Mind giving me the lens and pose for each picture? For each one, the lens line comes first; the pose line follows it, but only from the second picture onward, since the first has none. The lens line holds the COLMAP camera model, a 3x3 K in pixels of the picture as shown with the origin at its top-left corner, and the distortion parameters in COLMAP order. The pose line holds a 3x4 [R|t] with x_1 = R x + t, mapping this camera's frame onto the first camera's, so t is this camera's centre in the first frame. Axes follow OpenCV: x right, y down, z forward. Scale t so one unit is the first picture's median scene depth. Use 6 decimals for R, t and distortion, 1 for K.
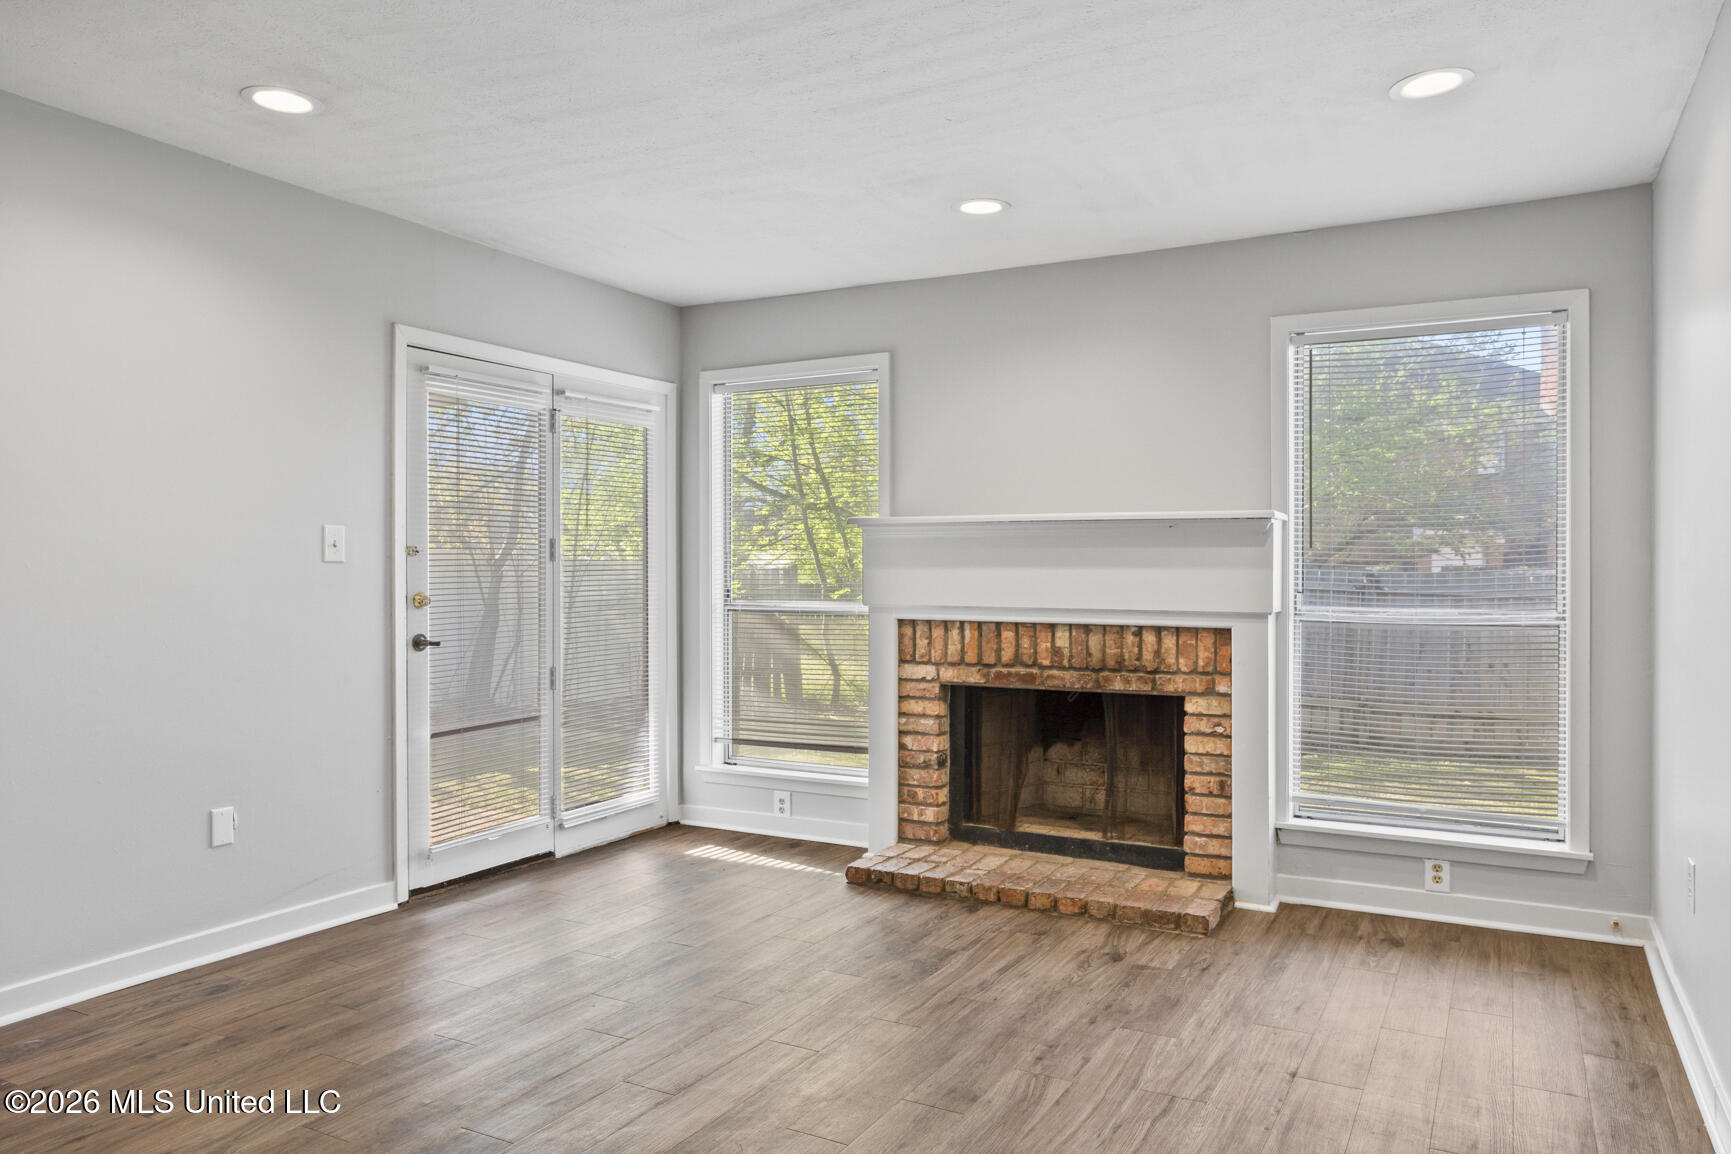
lens RADIAL K [[1201.7, 0, 865.5], [0, 1201.7, 577.0], [0, 0, 1]] dist [0.002350, 0.004416]
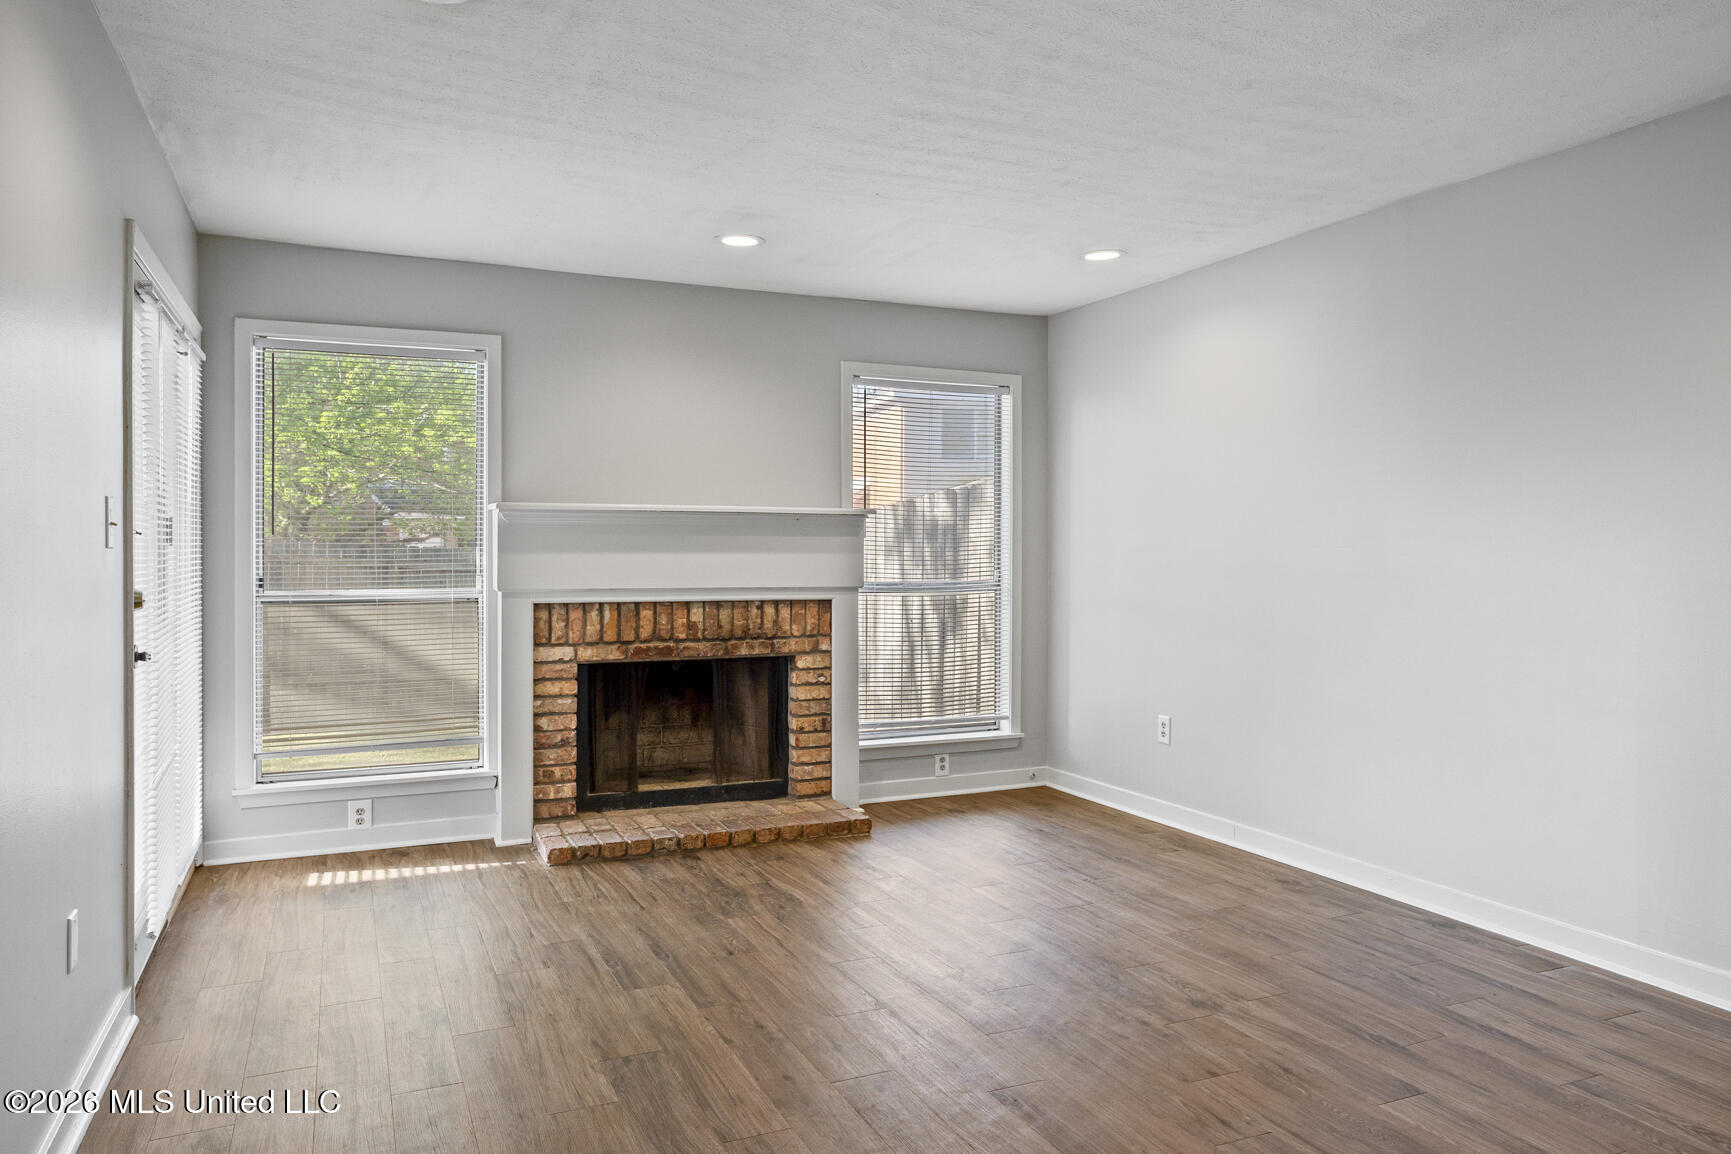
lens RADIAL K [[1180.6, 0, 865.9], [0, 1180.6, 557.8], [0, 0, 1]] dist [0.000347, 0.001940]
pose [[0.609826, -0.005683, 0.792515, -0.626225], [0.004728, 0.999983, 0.003532, -0.005877], [-0.792522, 0.001593, 0.609842, 0.183249]]
